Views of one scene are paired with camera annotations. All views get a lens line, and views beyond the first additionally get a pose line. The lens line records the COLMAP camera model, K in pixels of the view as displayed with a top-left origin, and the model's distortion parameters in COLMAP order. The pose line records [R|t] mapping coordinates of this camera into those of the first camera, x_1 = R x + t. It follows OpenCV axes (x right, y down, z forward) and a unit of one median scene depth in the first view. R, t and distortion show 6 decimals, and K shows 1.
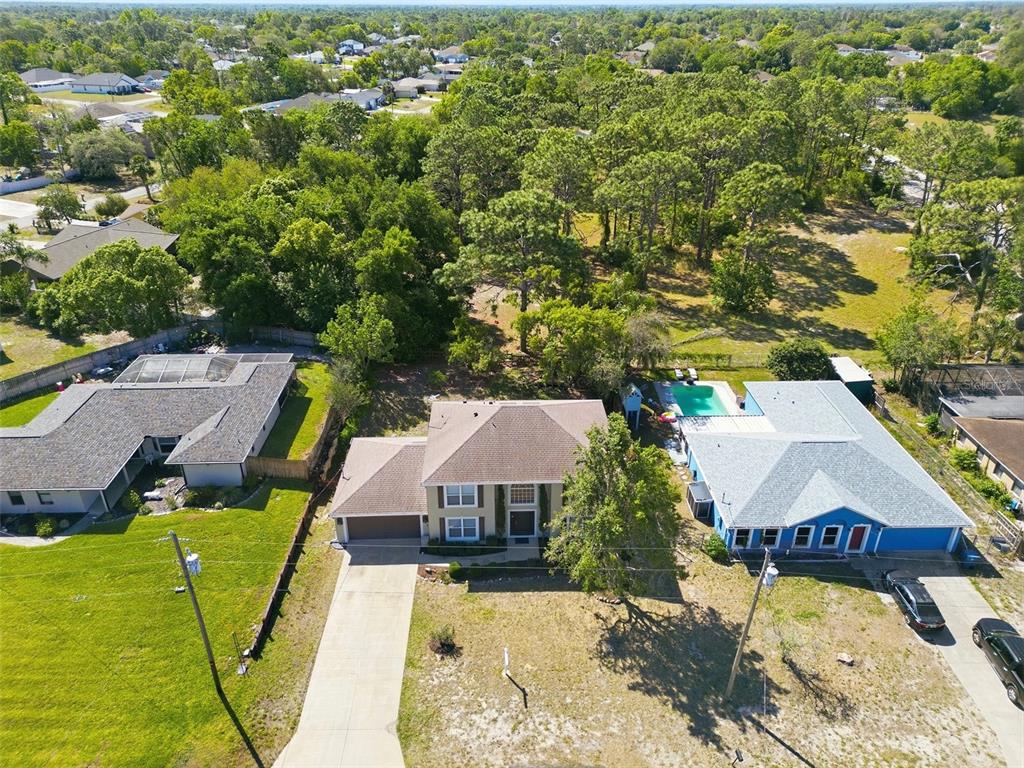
lens RADIAL K [[722.4, 0, 512.0], [0, 722.4, 384.0], [0, 0, 1]] dist [0.113606, -0.180737]
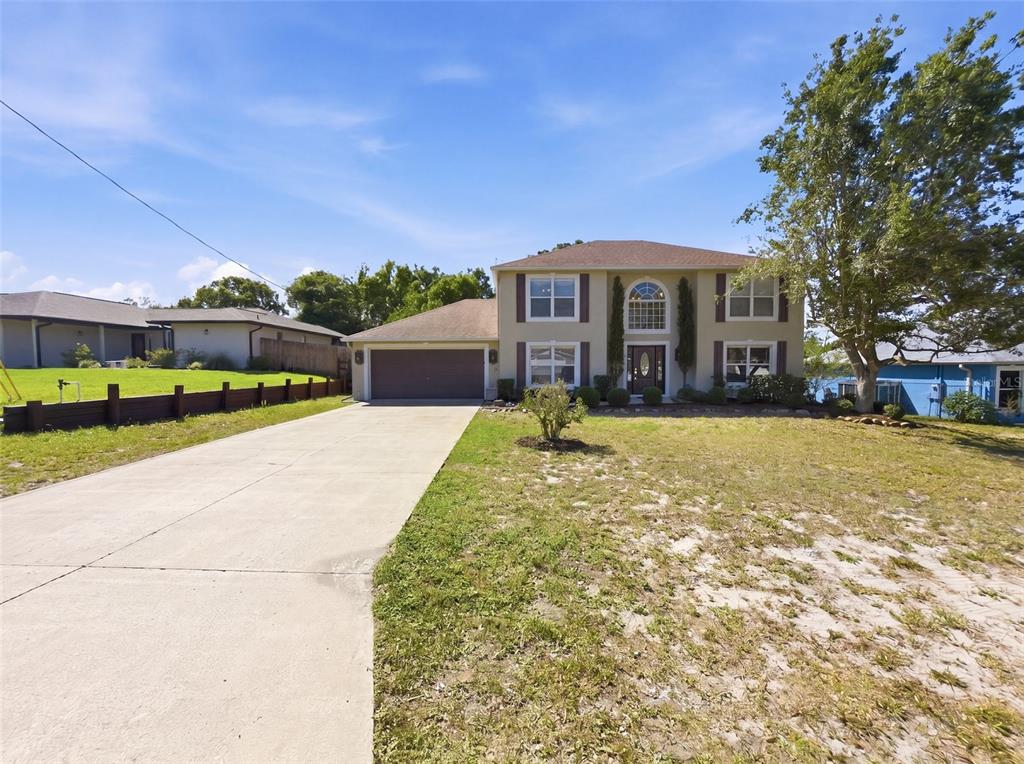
lens RADIAL K [[409.1, 0, 512.0], [0, 409.1, 382.0], [0, 0, 1]] dist [0.000433, -0.000156]
pose [[0.999817, 0.004191, -0.018670, -0.100425], [-0.011951, 0.898776, -0.438246, 0.378522], [0.014944, 0.438388, 0.898661, 0.722418]]
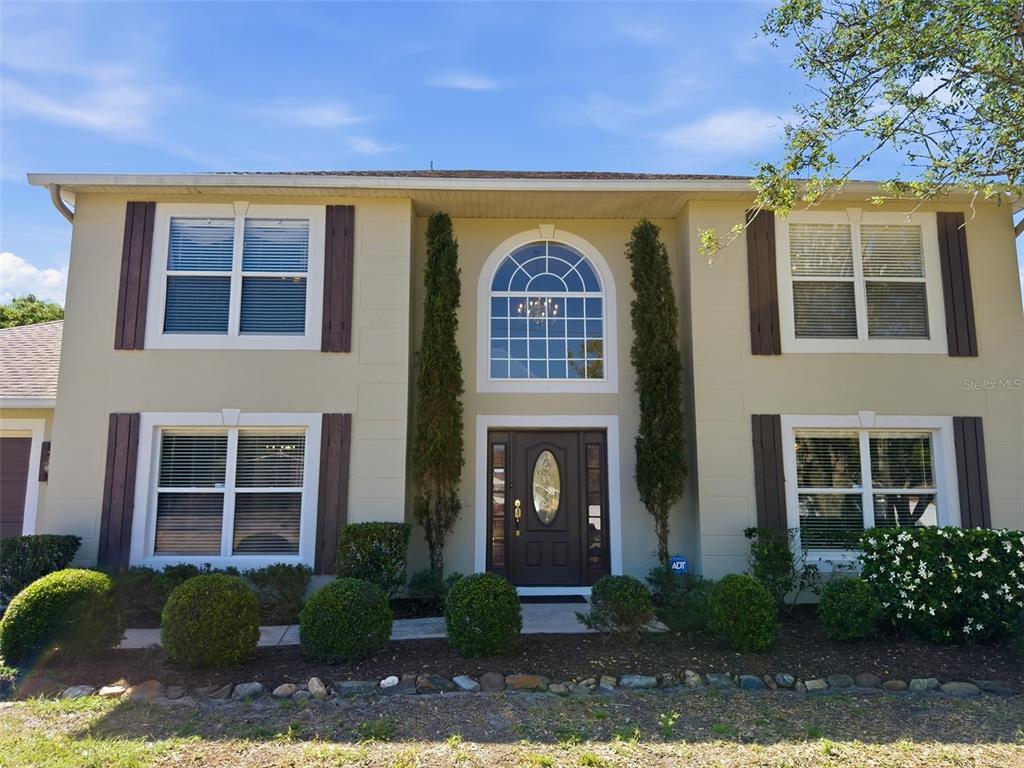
lens RADIAL K [[722.4, 0, 512.0], [0, 722.4, 384.0], [0, 0, 1]] dist [0.113606, -0.180737]
pose [[0.999947, 0.010223, -0.001022, 0.004843], [-0.008818, 0.802881, -0.596074, 0.300172], [-0.005273, 0.596052, 0.802929, 0.866146]]
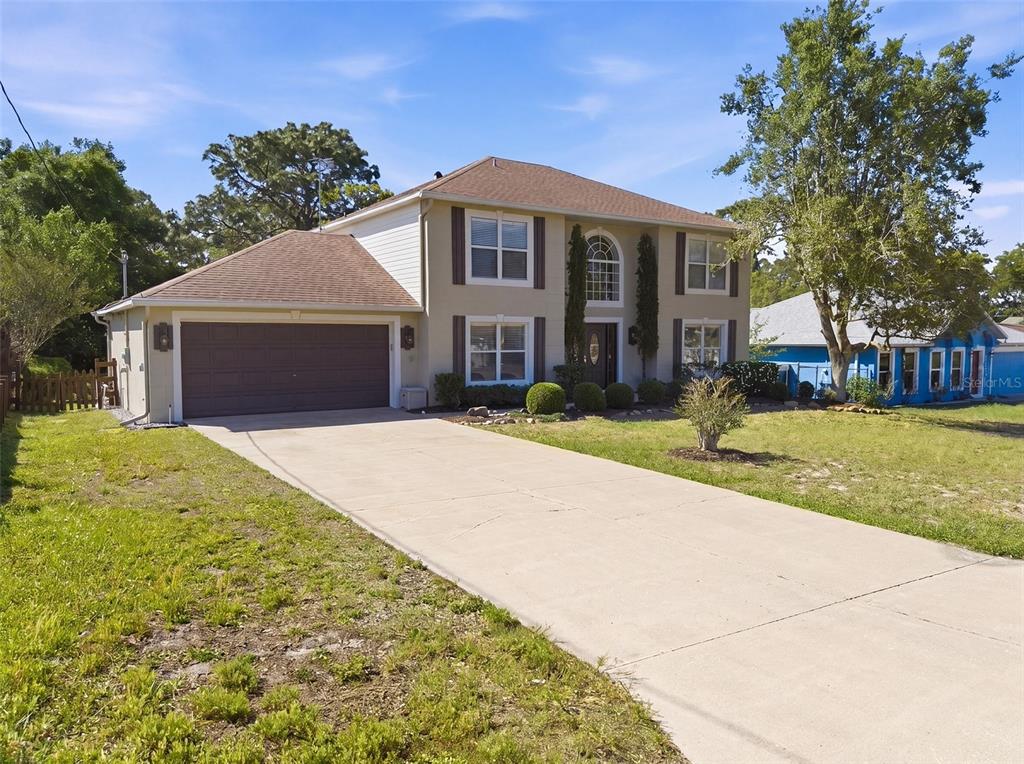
lens RADIAL K [[722.4, 0, 512.0], [0, 722.4, 382.0], [0, 0, 1]] dist [0.113606, -0.180737]
pose [[0.845281, -0.025460, 0.533715, -0.291931], [0.248065, 0.903391, -0.349784, 0.373172], [-0.473248, 0.428062, 0.769935, 0.718537]]
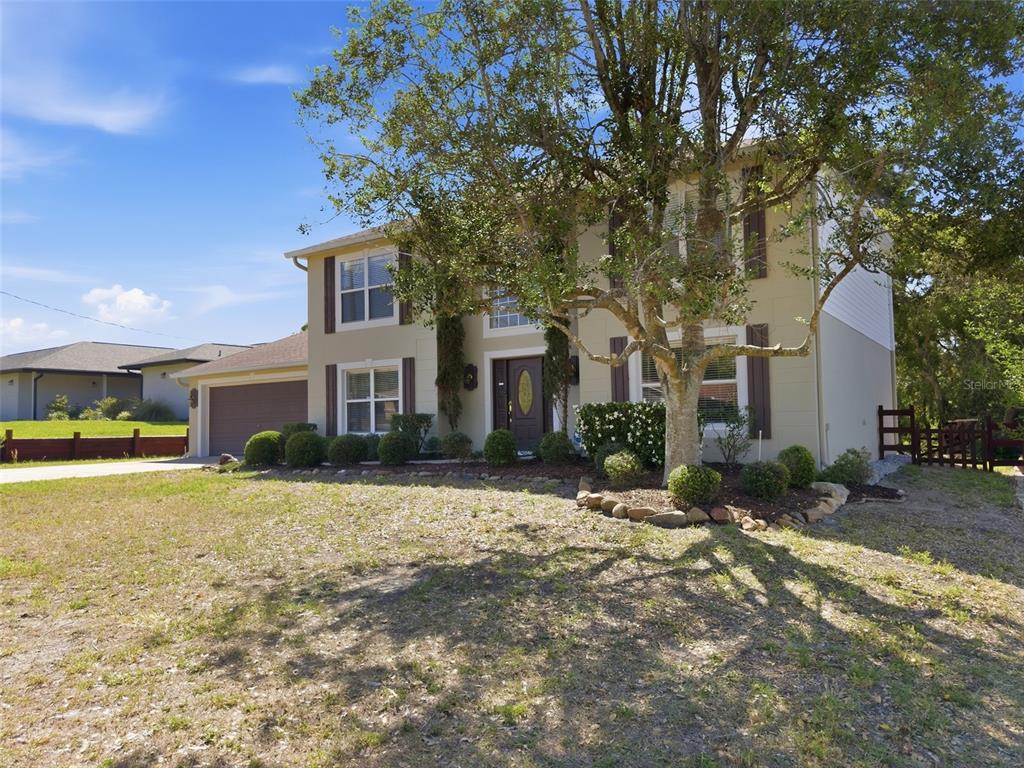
lens RADIAL K [[722.4, 0, 512.0], [0, 722.4, 384.0], [0, 0, 1]] dist [0.113606, -0.180737]
pose [[0.814838, -0.043255, -0.578072, 0.211050], [-0.260511, 0.863517, -0.431825, 0.344909], [0.517854, 0.502462, 0.692358, 0.810783]]
